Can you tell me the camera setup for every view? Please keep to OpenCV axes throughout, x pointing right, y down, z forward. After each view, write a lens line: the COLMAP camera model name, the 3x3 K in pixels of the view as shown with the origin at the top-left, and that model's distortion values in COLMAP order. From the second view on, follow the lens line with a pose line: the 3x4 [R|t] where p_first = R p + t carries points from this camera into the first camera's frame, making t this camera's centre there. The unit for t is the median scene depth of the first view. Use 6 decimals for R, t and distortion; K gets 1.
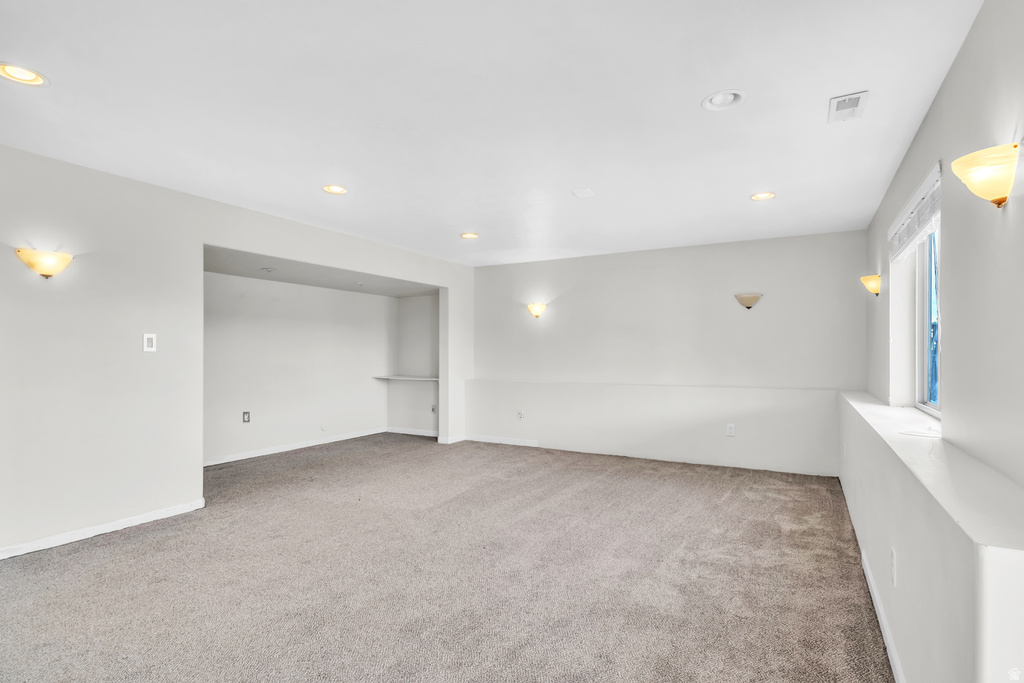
lens RADIAL K [[507.5, 0, 515.6], [0, 507.5, 348.0], [0, 0, 1]] dist [0.012659, -0.001313]
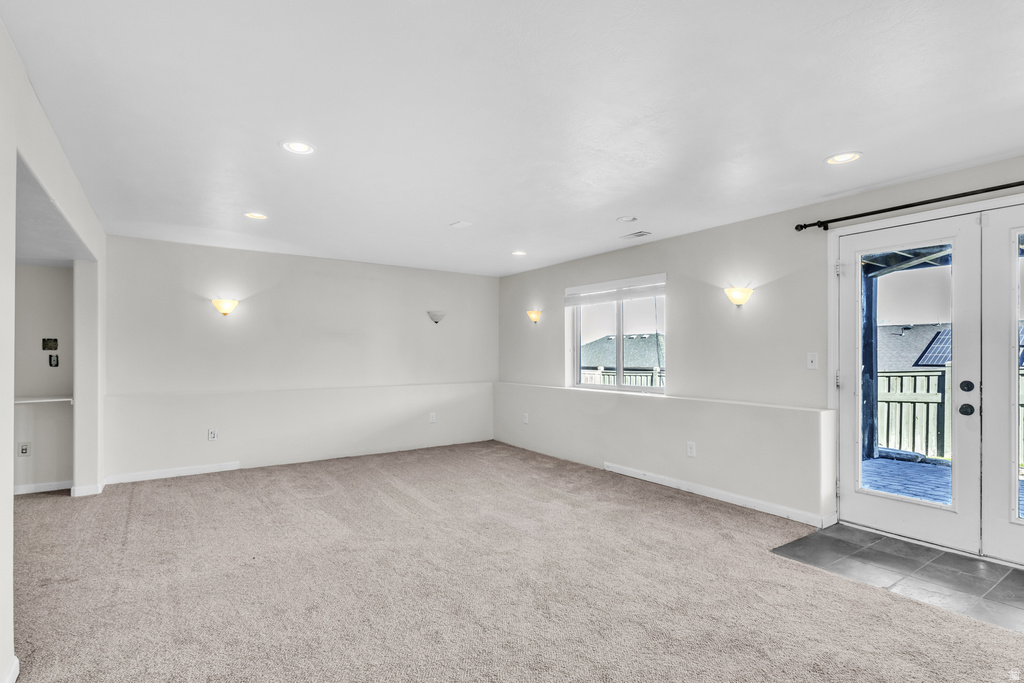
lens RADIAL K [[507.5, 0, 515.3], [0, 507.5, 345.4], [0, 0, 1]] dist [0.012659, -0.001313]
pose [[0.437869, 0.017139, 0.898875, -0.759036], [-0.009125, 0.999852, -0.014619, -0.004419], [-0.898992, -0.001801, 0.437961, 0.307772]]
